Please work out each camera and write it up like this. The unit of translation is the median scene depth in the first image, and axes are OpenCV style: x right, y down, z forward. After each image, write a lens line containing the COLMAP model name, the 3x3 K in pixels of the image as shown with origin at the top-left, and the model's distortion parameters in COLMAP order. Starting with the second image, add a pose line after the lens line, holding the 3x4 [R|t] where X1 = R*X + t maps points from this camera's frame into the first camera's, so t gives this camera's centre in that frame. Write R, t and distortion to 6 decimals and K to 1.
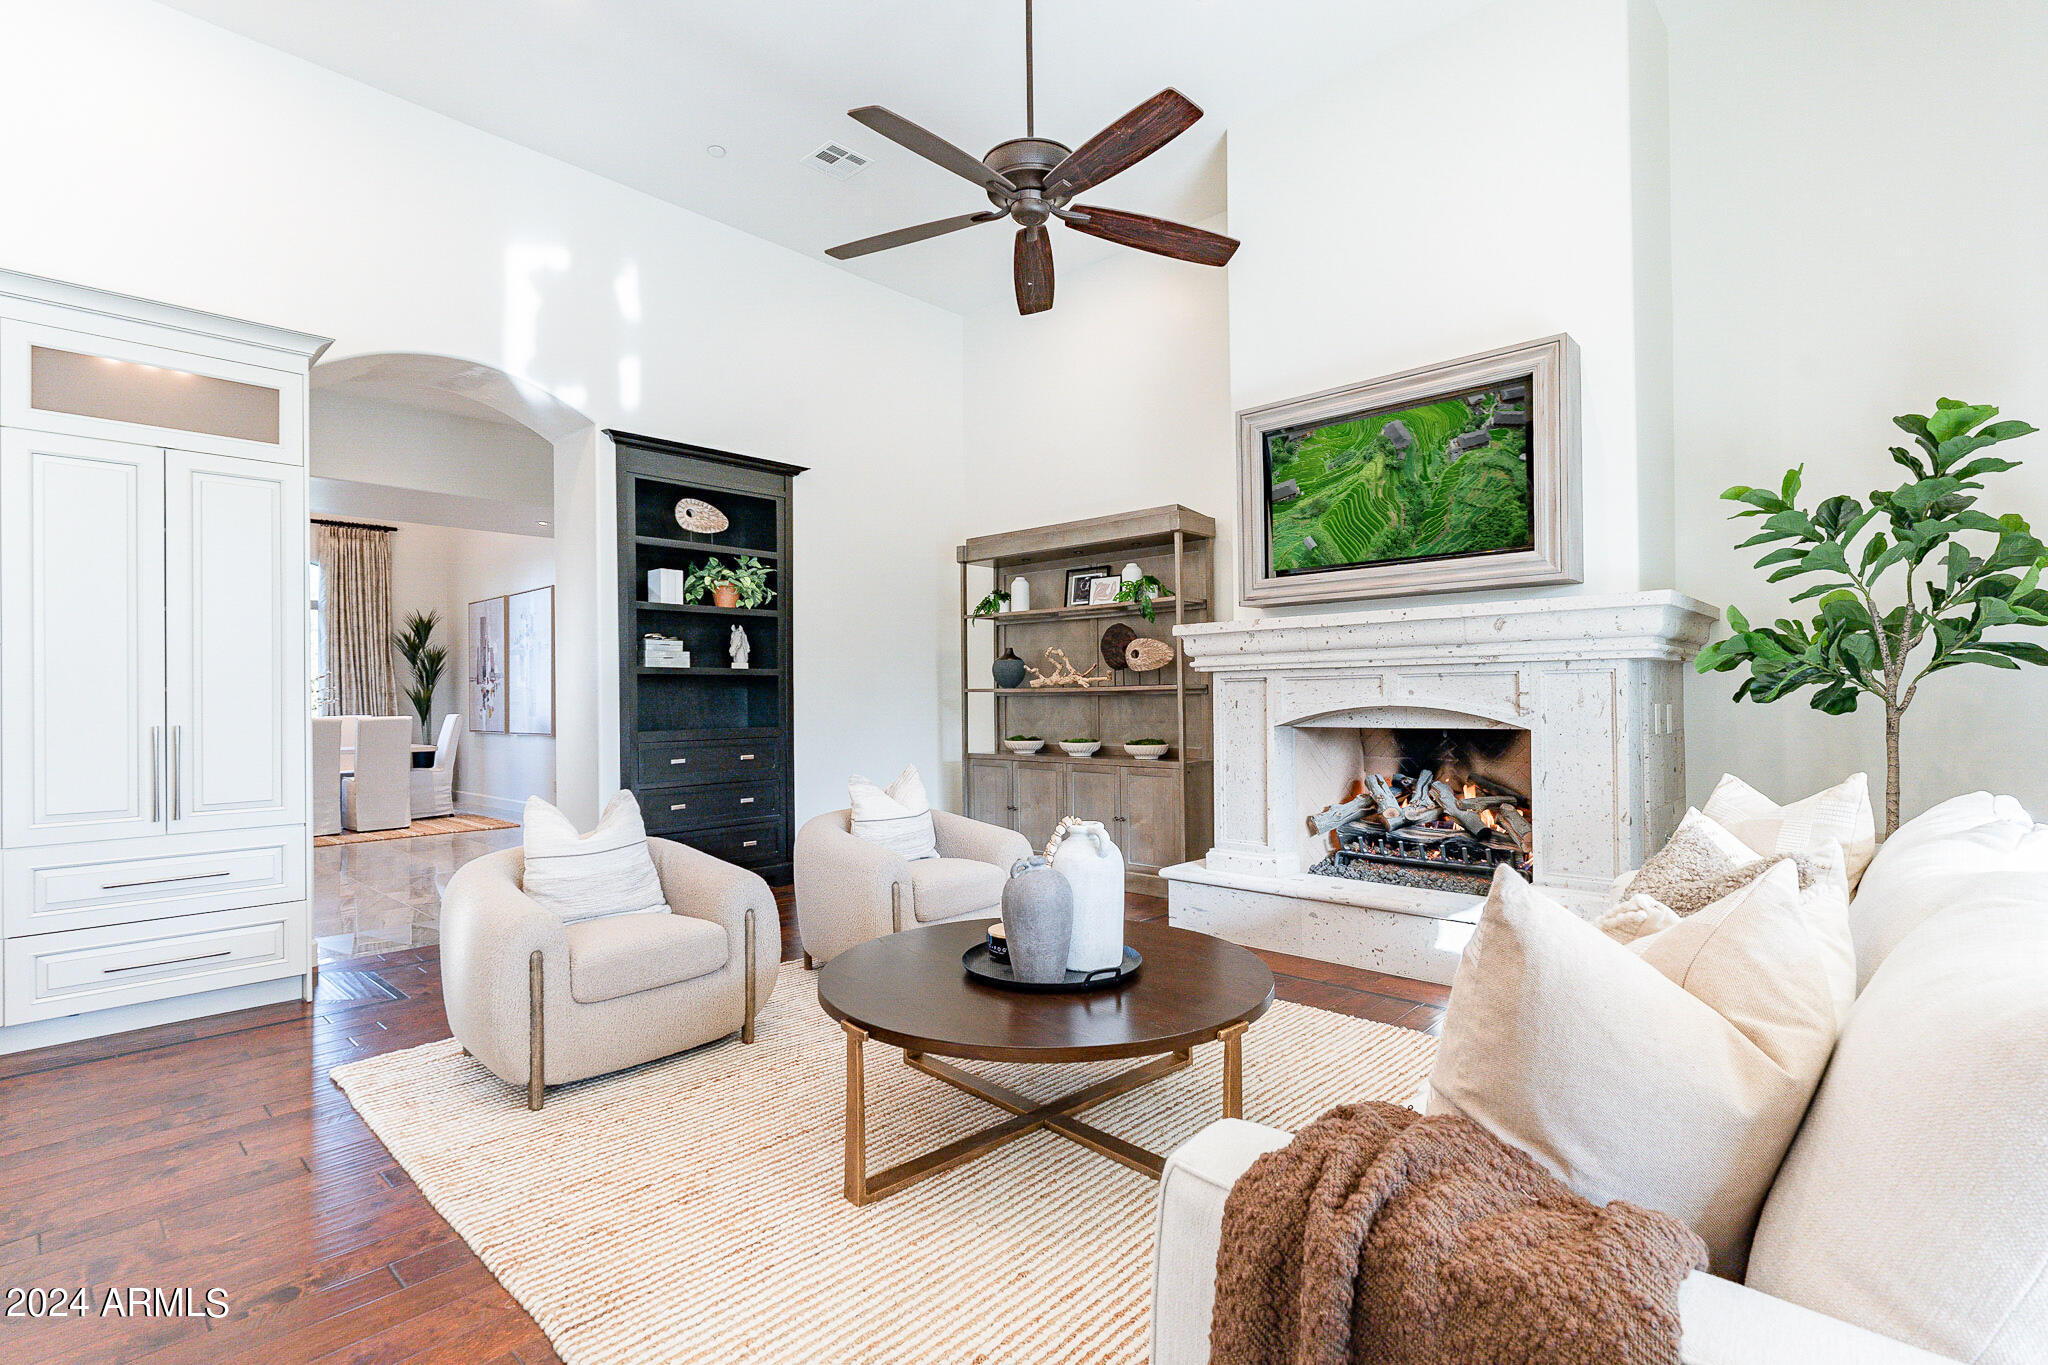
lens RADIAL K [[969.1, 0, 1024.0], [0, 969.1, 682.5], [0, 0, 1]] dist [0.009821, 0.000163]
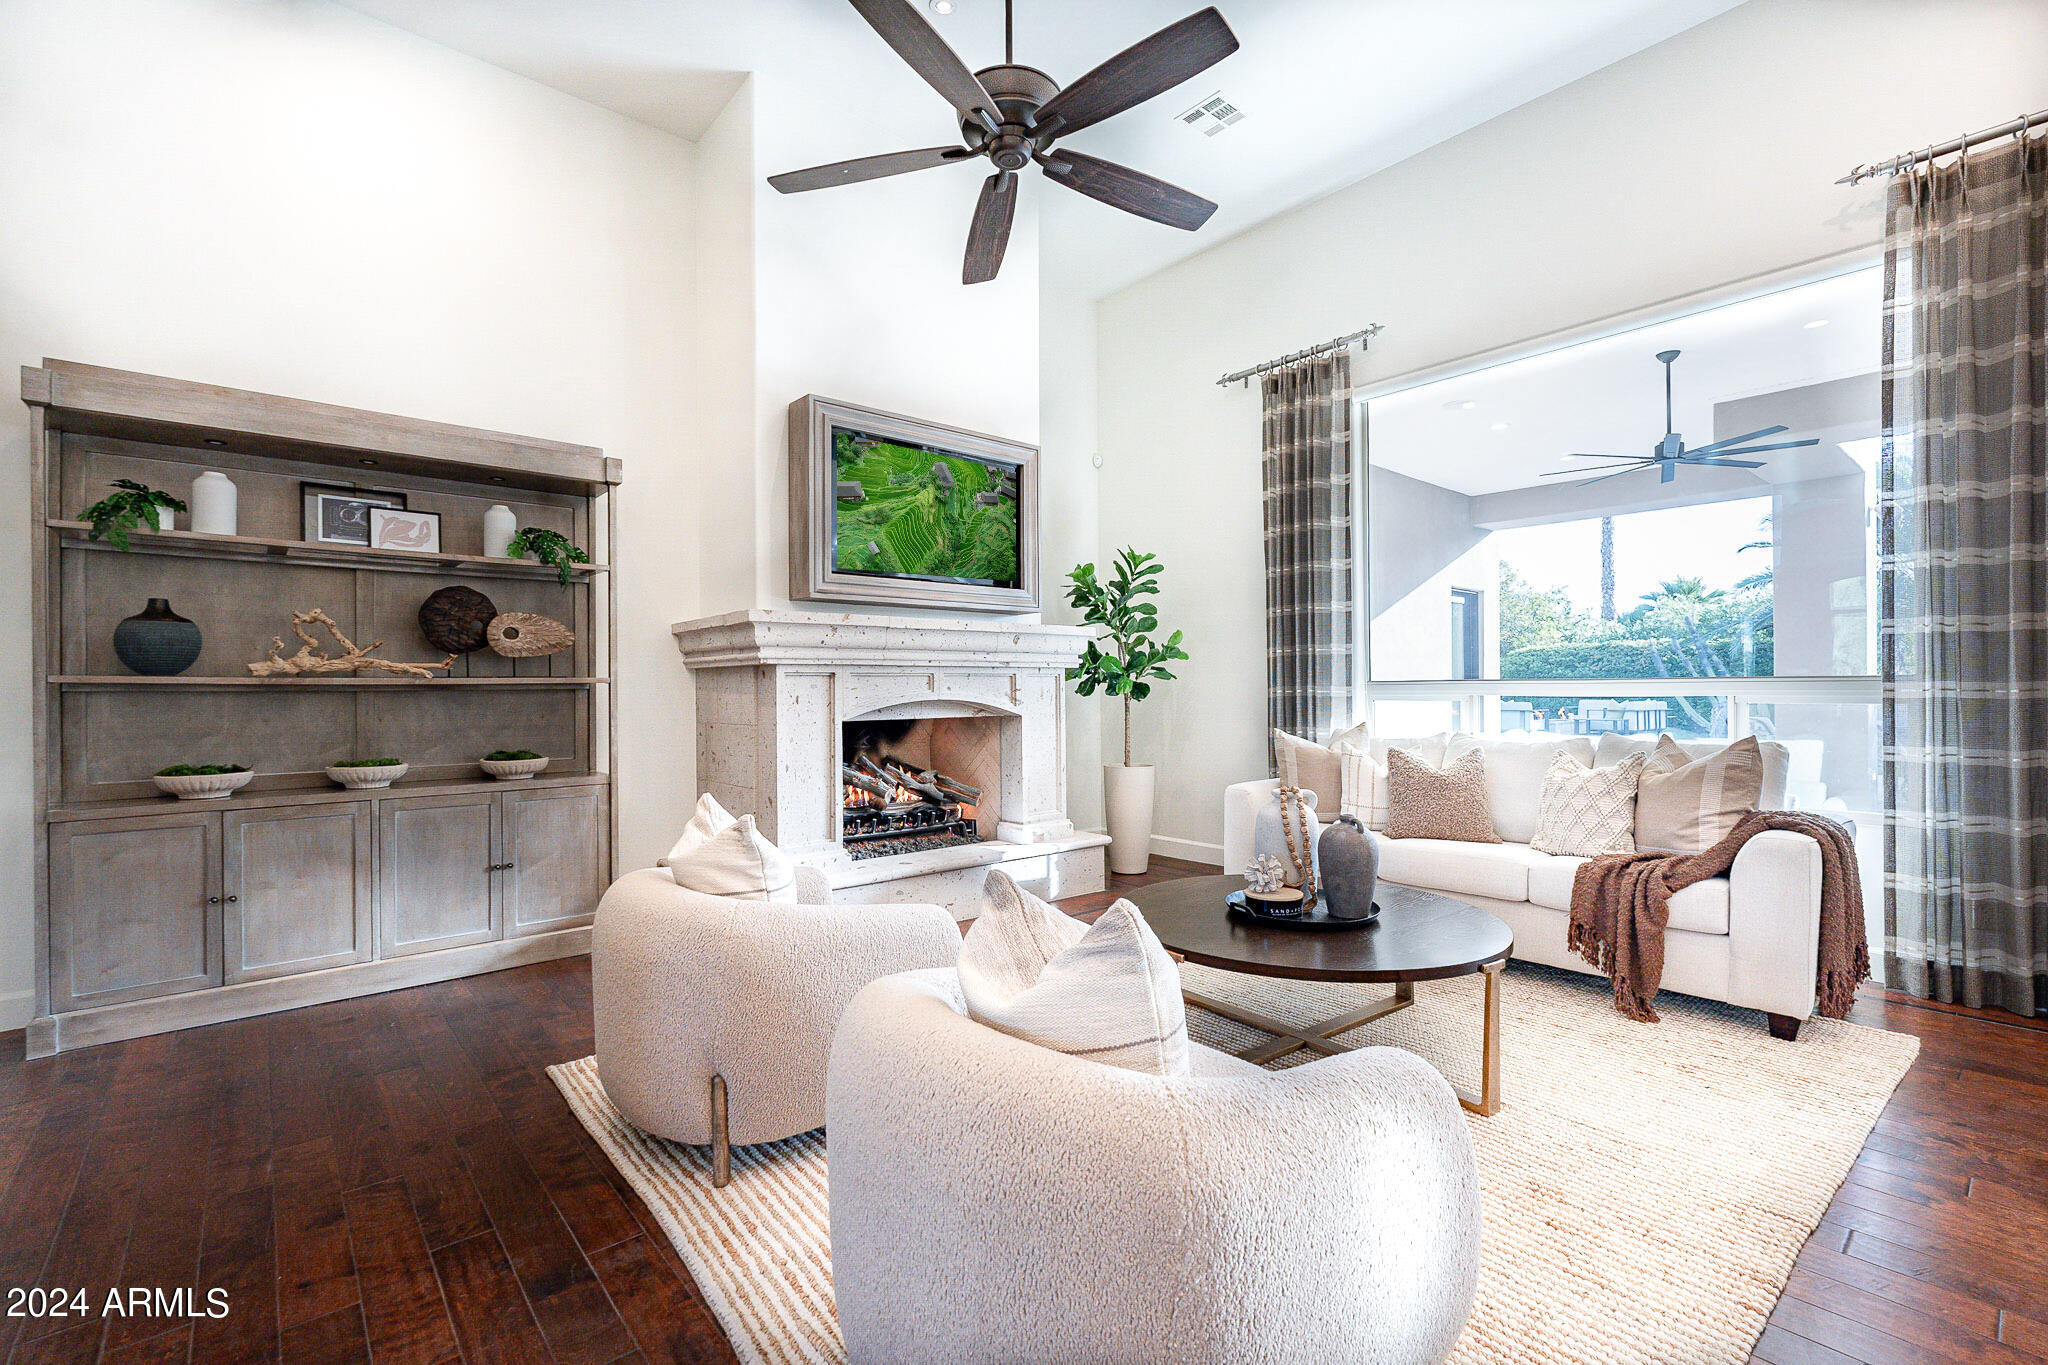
lens RADIAL K [[894.2, 0, 1021.9], [0, 894.2, 686.1], [0, 0, 1]] dist [-0.002337, -0.000162]
pose [[0.112022, 0.013610, 0.993612, -0.634016], [-0.010181, 0.999869, -0.012548, 0.018094], [-0.993654, -0.008711, 0.112146, 0.701075]]
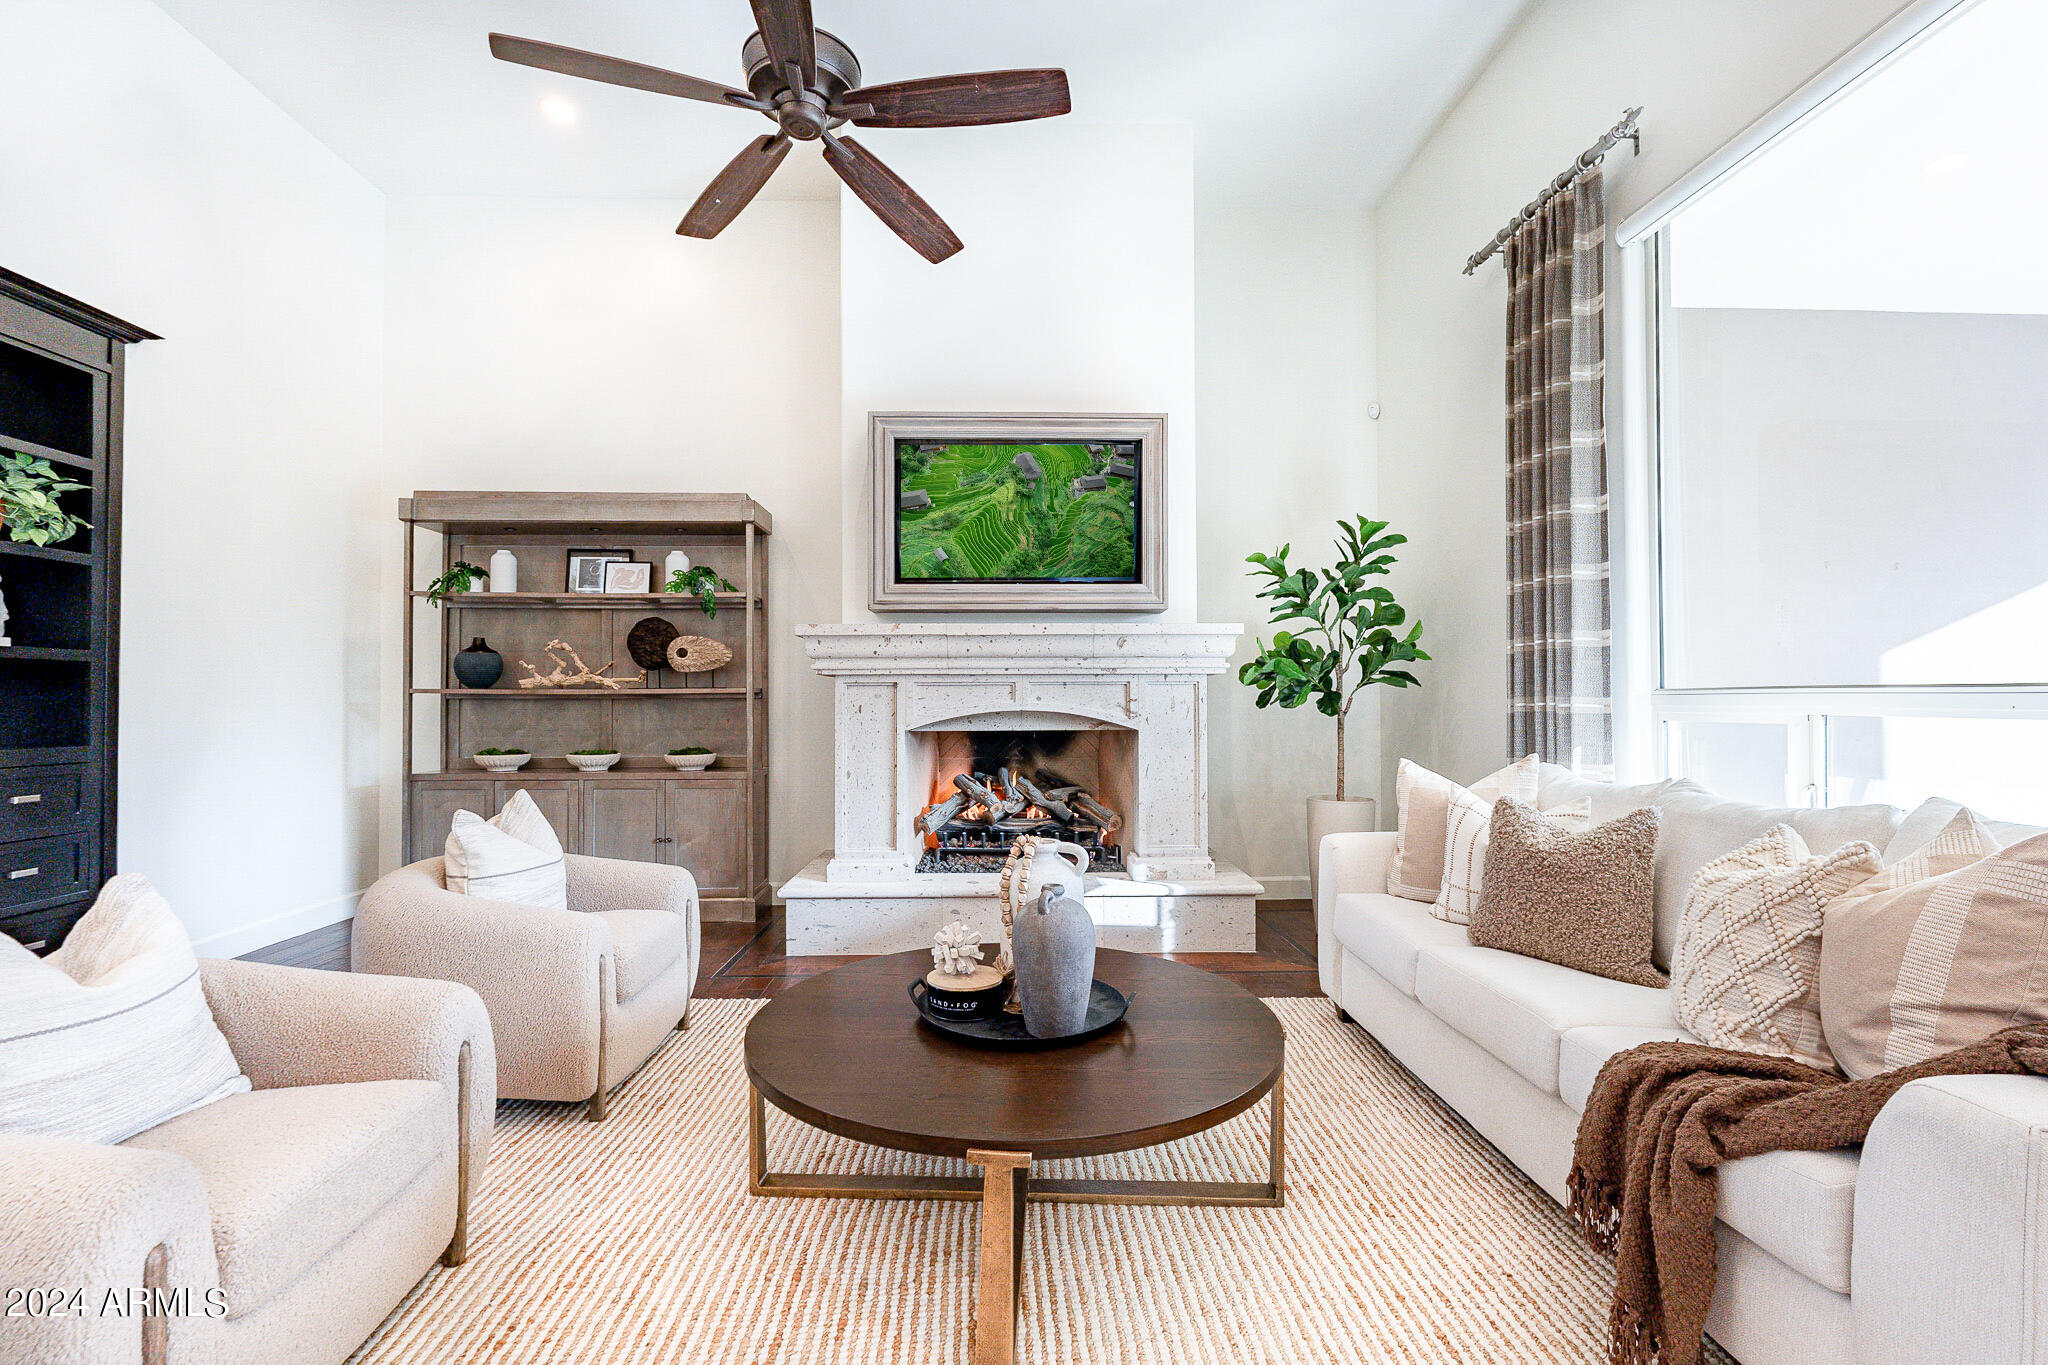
lens RADIAL K [[894.2, 0, 1021.9], [0, 894.2, 686.1], [0, 0, 1]] dist [-0.002337, -0.000162]
pose [[0.711464, 0.019956, 0.702439, -0.304311], [-0.016395, 0.999796, -0.011798, 0.007418], [-0.702531, -0.003123, 0.711646, 0.250171]]
